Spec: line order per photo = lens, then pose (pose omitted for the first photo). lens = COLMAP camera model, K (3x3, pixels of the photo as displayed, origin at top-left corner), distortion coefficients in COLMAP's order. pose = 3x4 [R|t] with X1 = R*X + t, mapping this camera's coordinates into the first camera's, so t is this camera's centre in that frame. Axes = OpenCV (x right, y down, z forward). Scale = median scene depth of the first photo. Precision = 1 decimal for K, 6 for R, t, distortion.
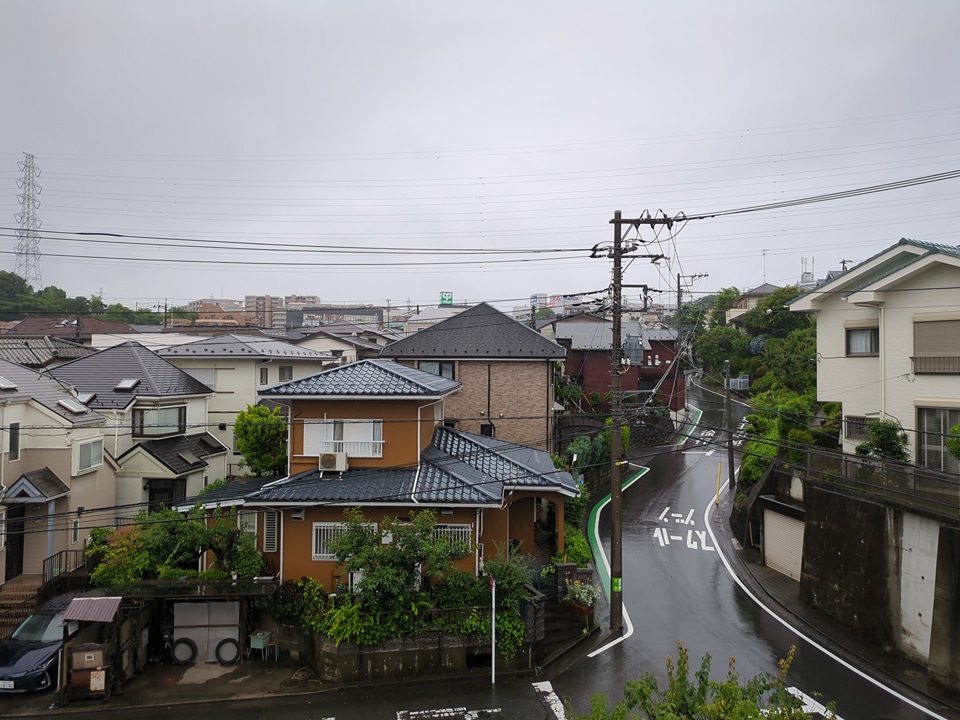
lens RADIAL K [[714.7, 0, 476.5], [0, 714.7, 359.6], [0, 0, 1]] dist [0.056442, -0.047252]
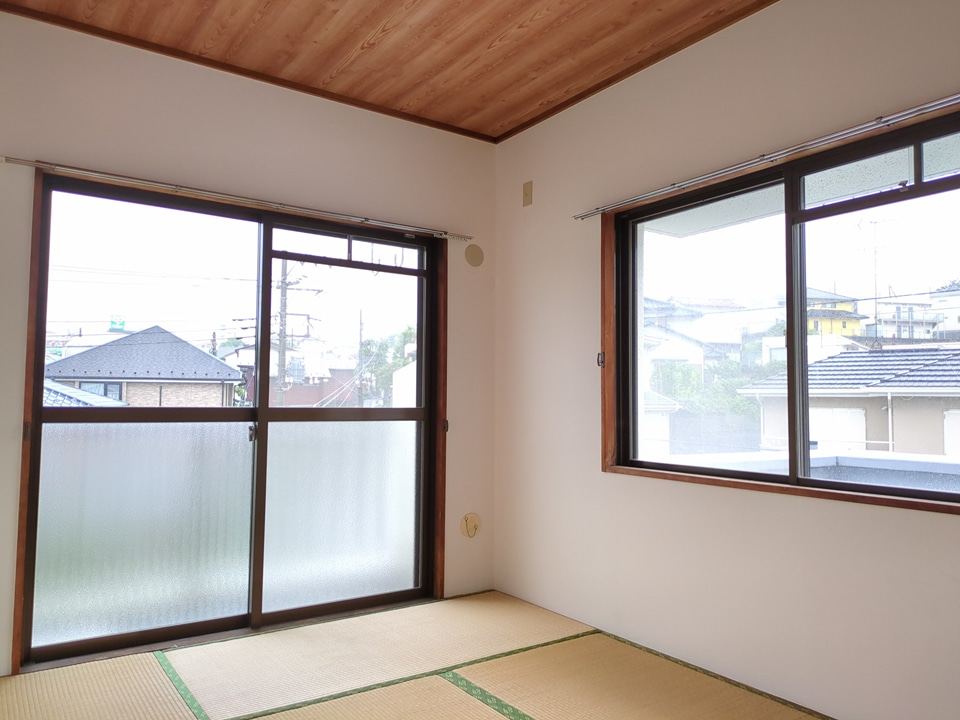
lens RADIAL K [[714.7, 0, 478.2], [0, 714.7, 360.3], [0, 0, 1]] dist [0.056442, -0.047252]
pose [[0.912544, 0.021691, 0.408403, 0.010363], [-0.003020, 0.998923, -0.046308, 0.017114], [-0.408968, 0.041025, 0.911626, -0.123596]]
